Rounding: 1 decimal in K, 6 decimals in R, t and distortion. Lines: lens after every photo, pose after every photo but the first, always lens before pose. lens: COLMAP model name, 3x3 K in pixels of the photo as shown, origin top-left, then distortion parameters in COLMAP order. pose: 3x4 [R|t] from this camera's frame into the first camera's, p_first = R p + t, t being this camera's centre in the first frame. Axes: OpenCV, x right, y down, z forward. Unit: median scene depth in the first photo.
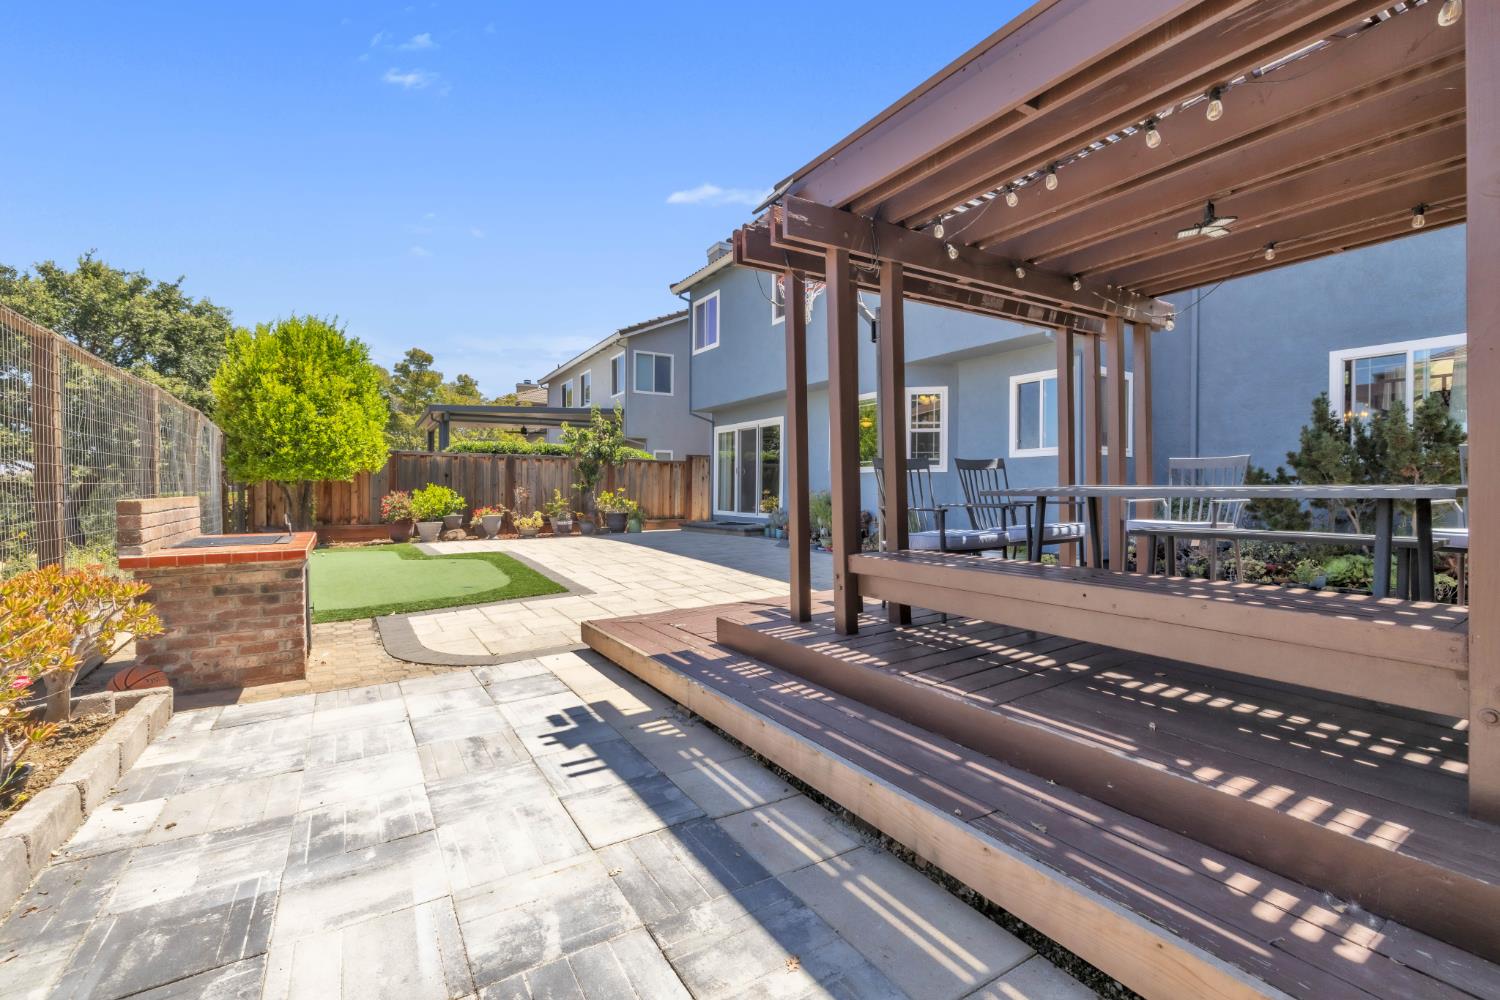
lens RADIAL K [[641.0, 0, 752.7], [0, 641.0, 491.2], [0, 0, 1]] dist [0.001976, 0.000066]
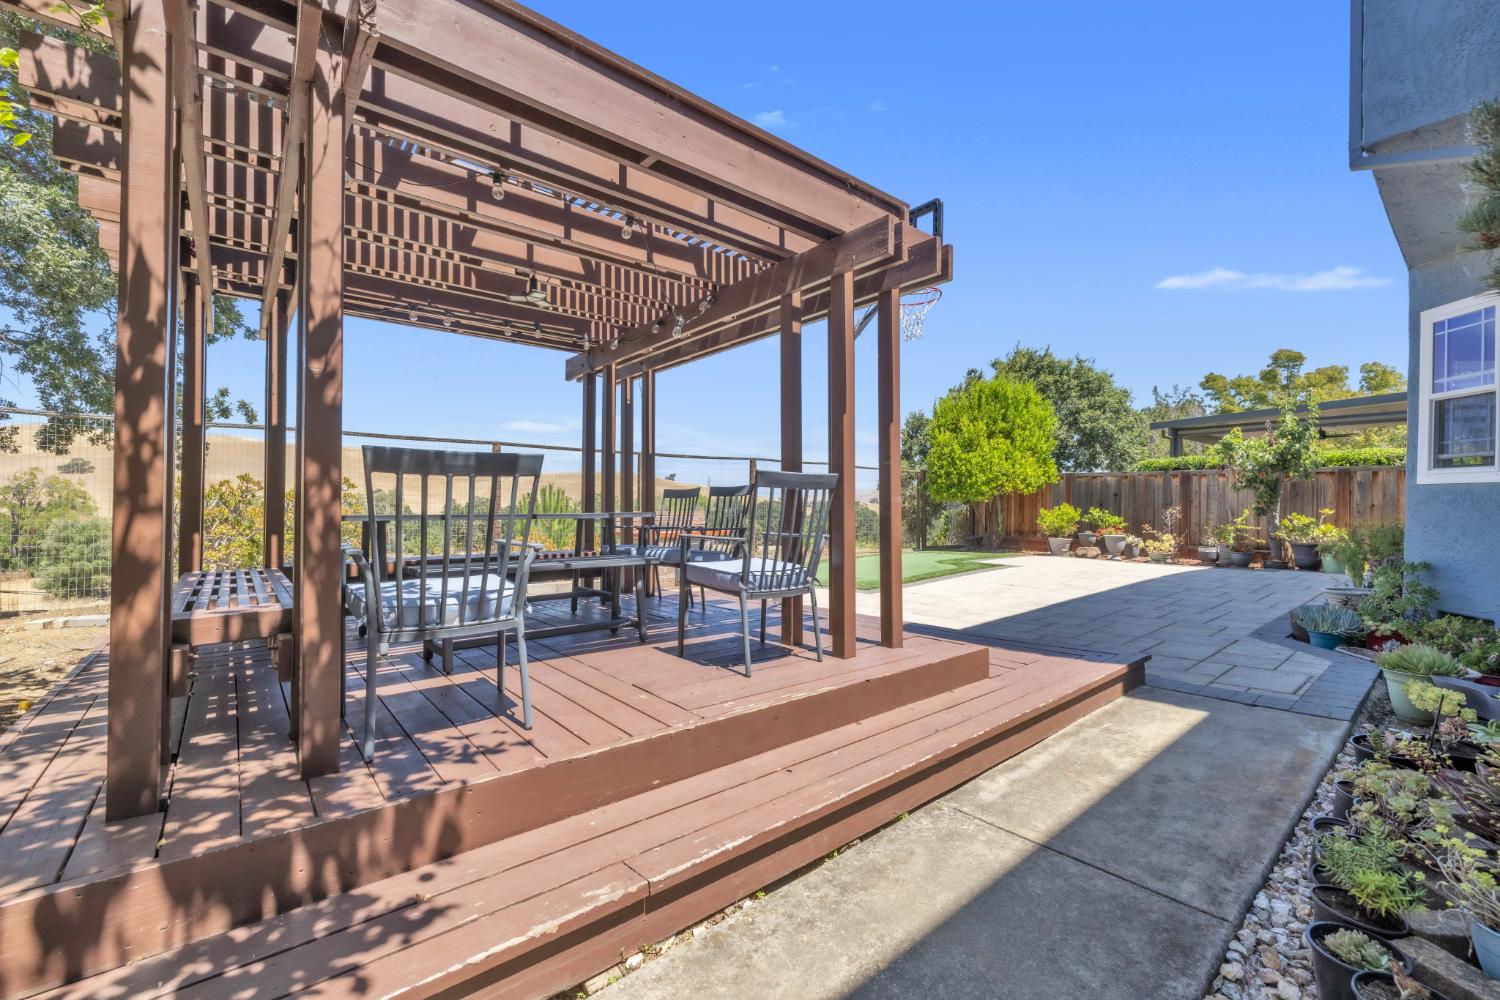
lens RADIAL K [[641.0, 0, 754.1], [0, 641.0, 503.0], [0, 0, 1]] dist [0.001976, 0.000066]
pose [[0.157005, -0.000364, -0.987598, 0.487414], [-0.008693, 0.999961, -0.001751, -0.005639], [0.987560, 0.008860, 0.156995, 0.302342]]
